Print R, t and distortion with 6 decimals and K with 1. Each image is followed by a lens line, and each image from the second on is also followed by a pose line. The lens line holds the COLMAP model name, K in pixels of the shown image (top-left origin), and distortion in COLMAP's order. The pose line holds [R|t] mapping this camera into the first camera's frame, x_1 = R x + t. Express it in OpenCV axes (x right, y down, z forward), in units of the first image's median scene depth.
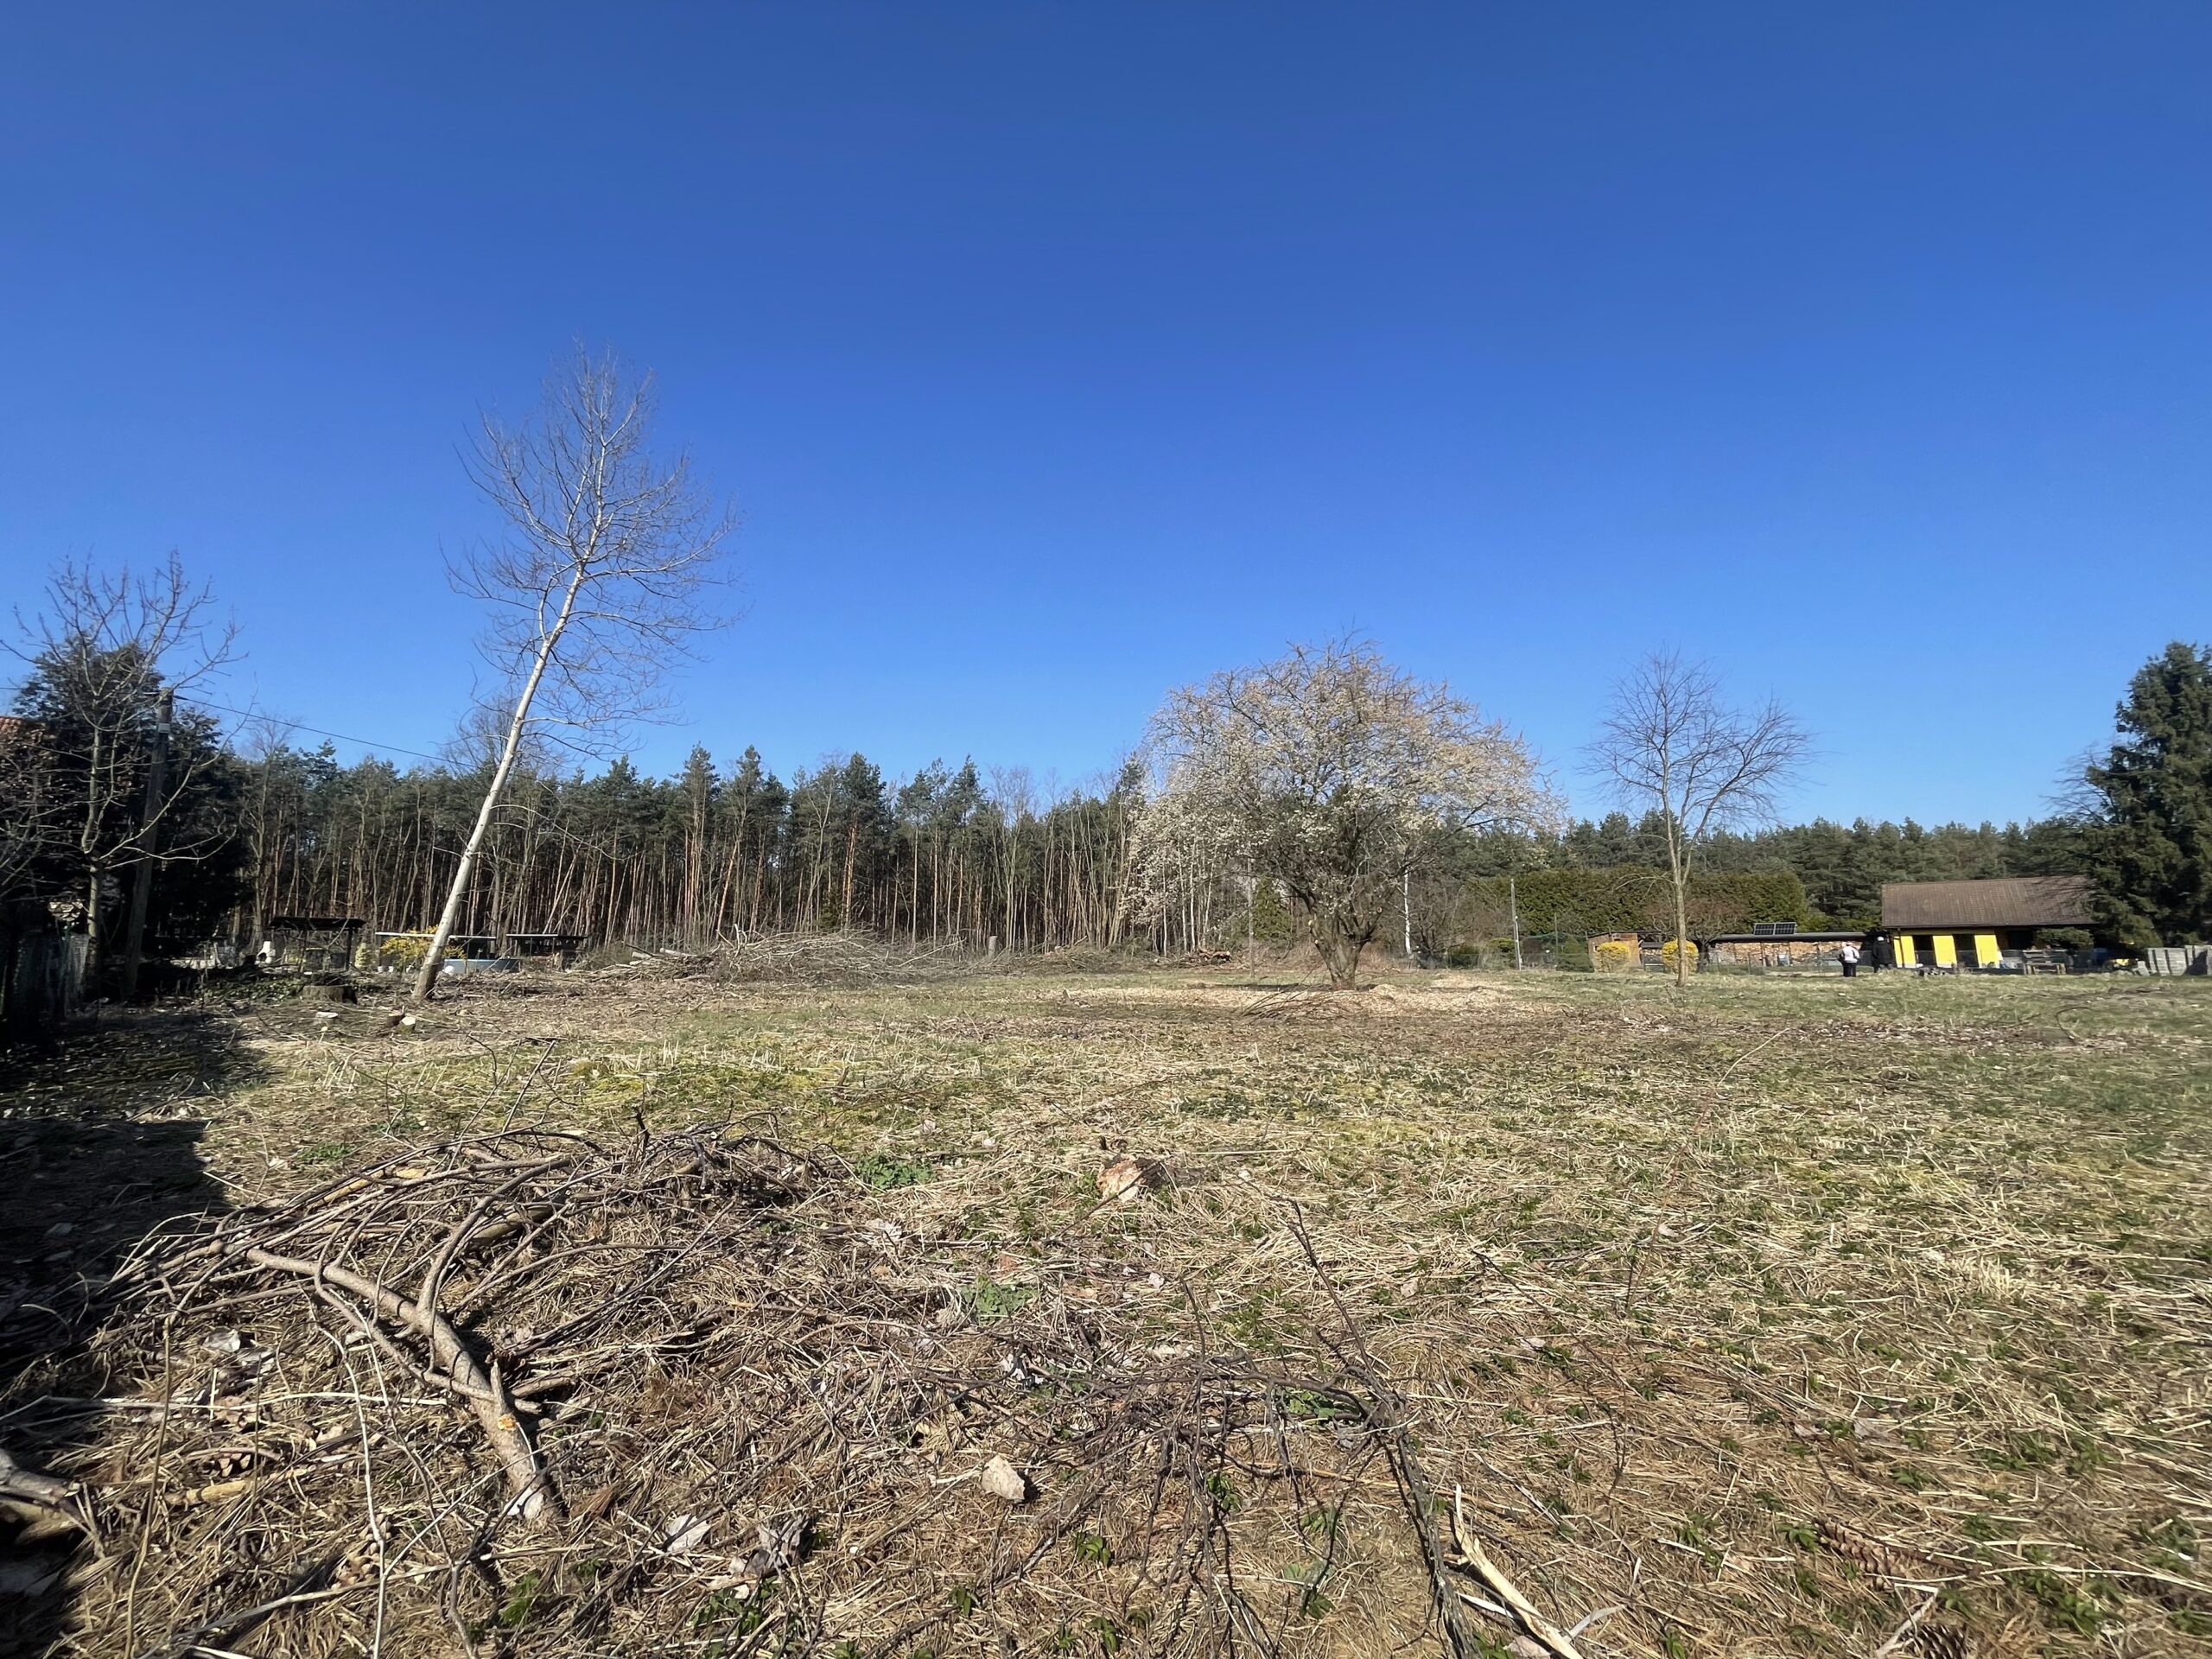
lens RADIAL K [[883.6, 0, 1107.8], [0, 883.6, 800.9], [0, 0, 1]] dist [-0.000621, -0.003586]
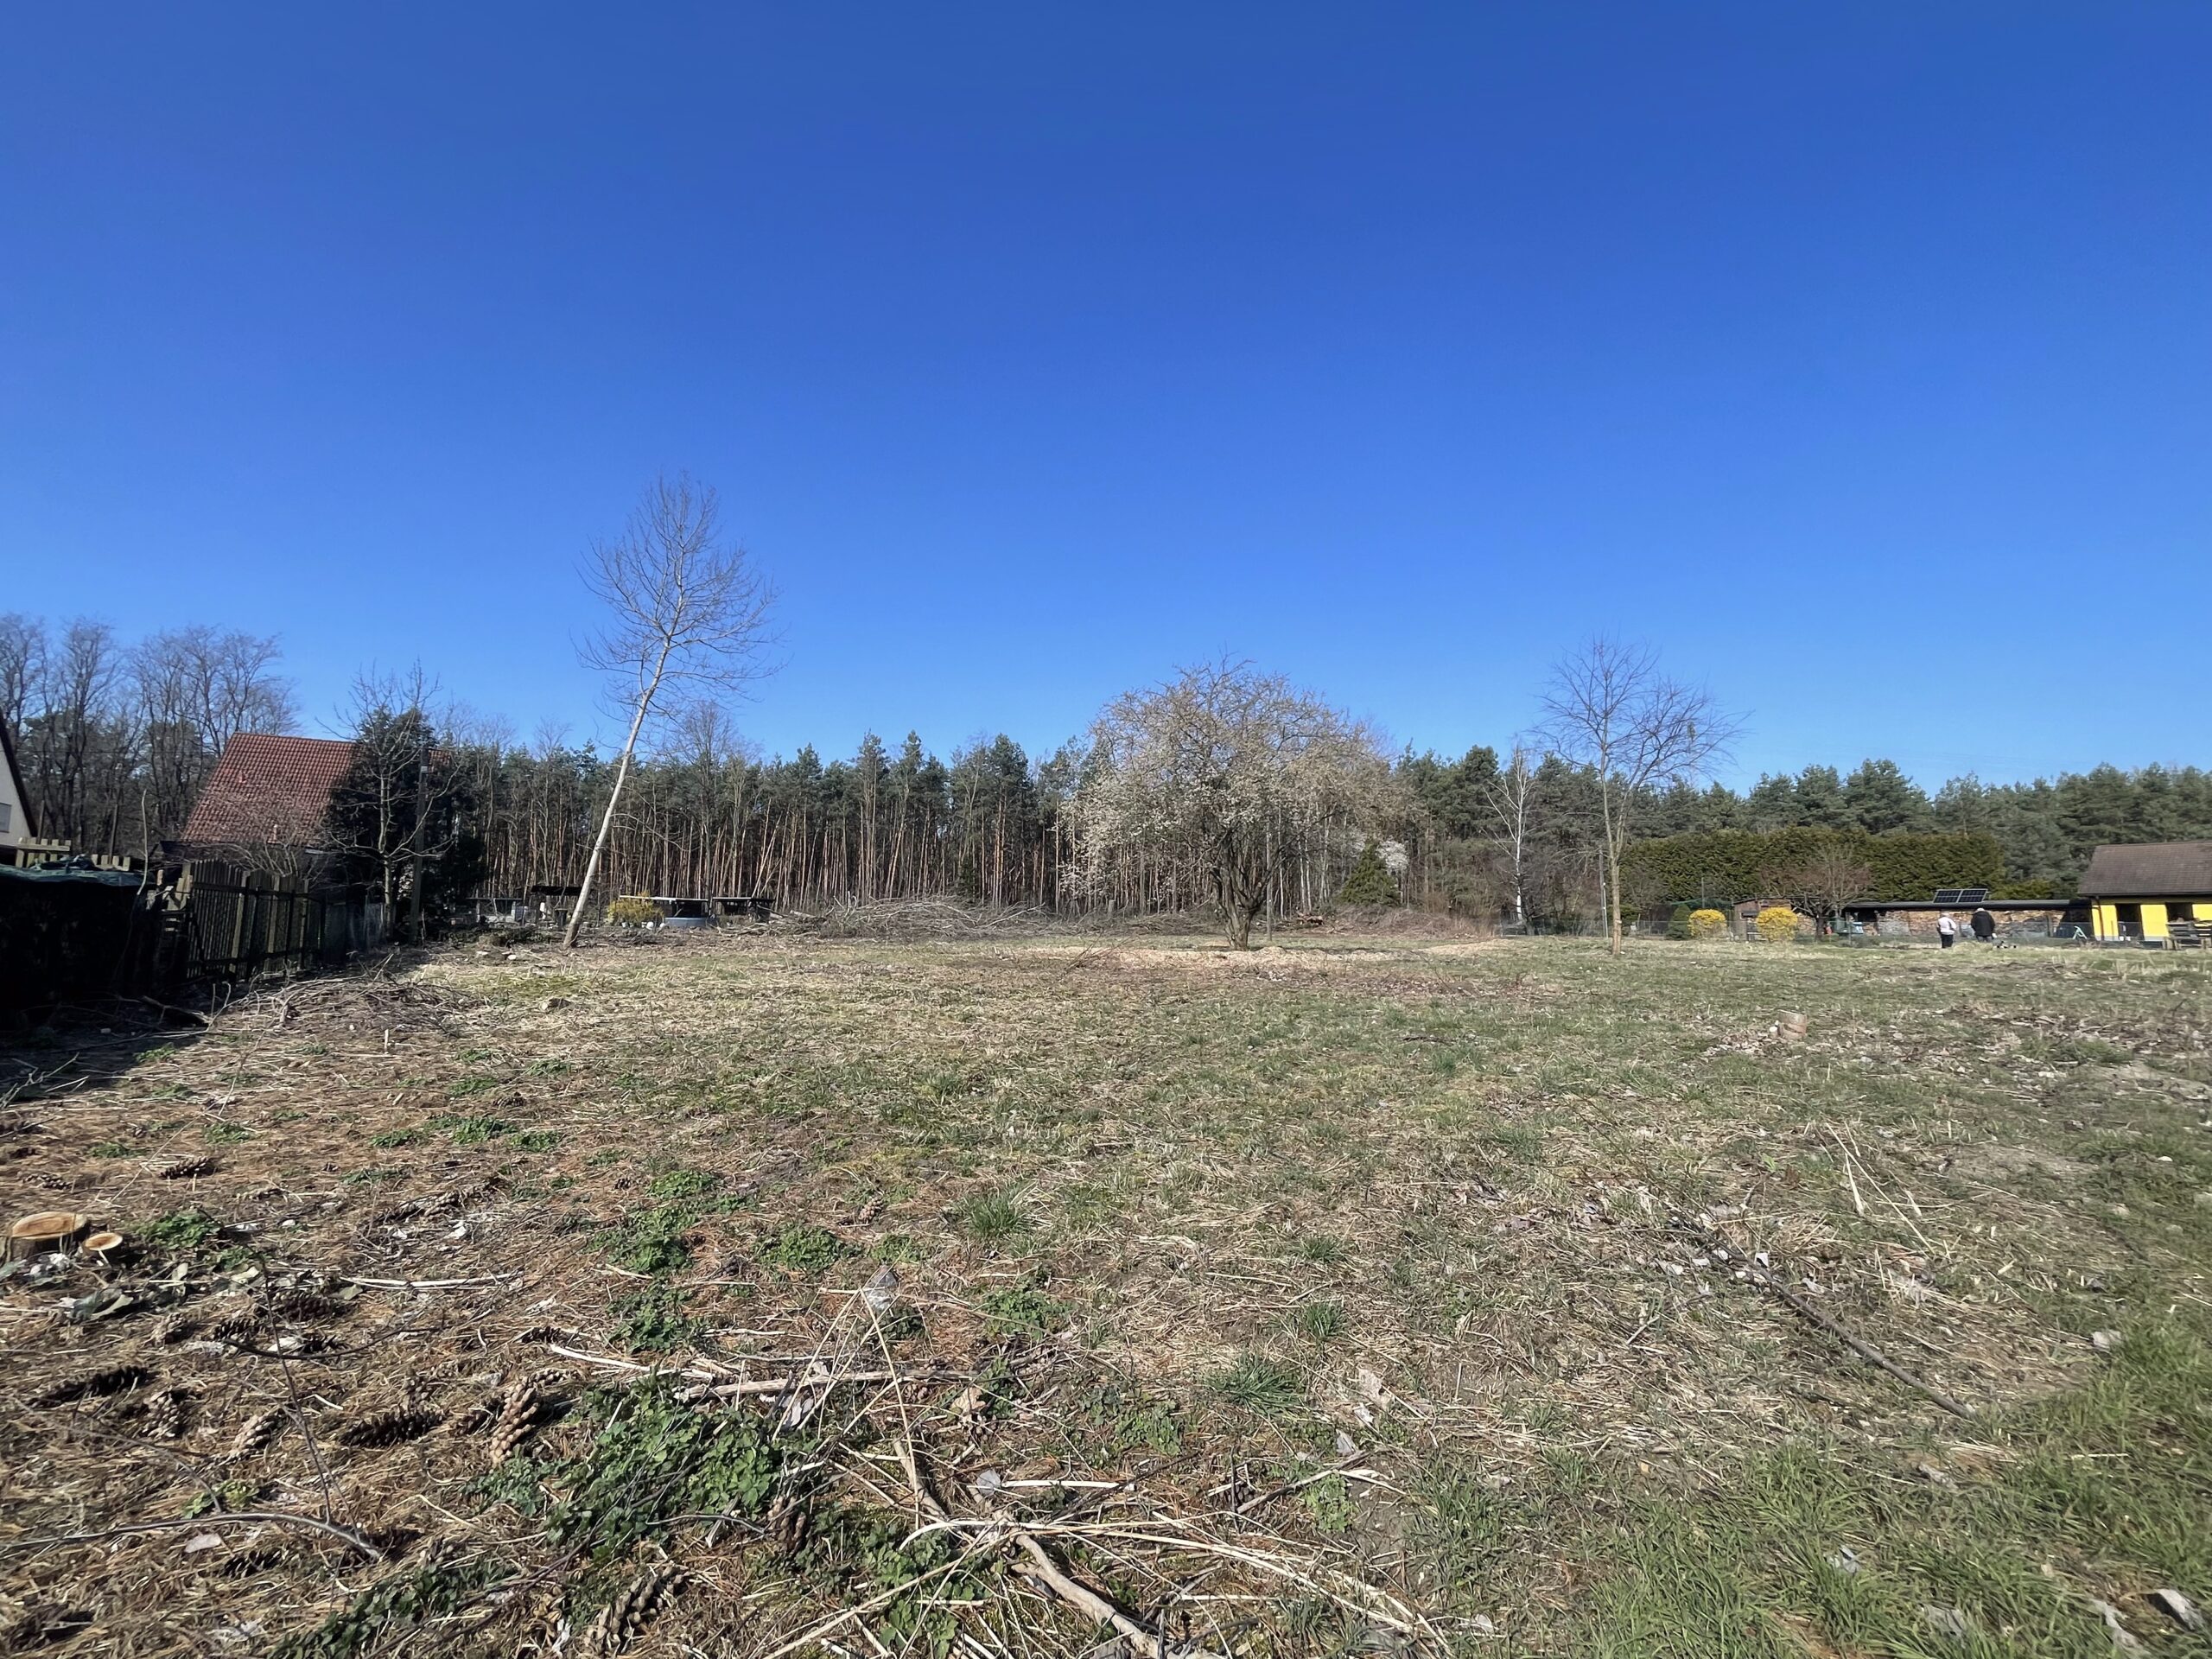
lens RADIAL K [[883.6, 0, 1107.8], [0, 883.6, 800.9], [0, 0, 1]] dist [-0.000621, -0.003586]
pose [[0.975807, -0.020175, -0.217701, 0.089263], [0.029449, 0.998788, 0.039442, -0.010906], [0.216642, -0.044899, 0.975218, -0.052619]]
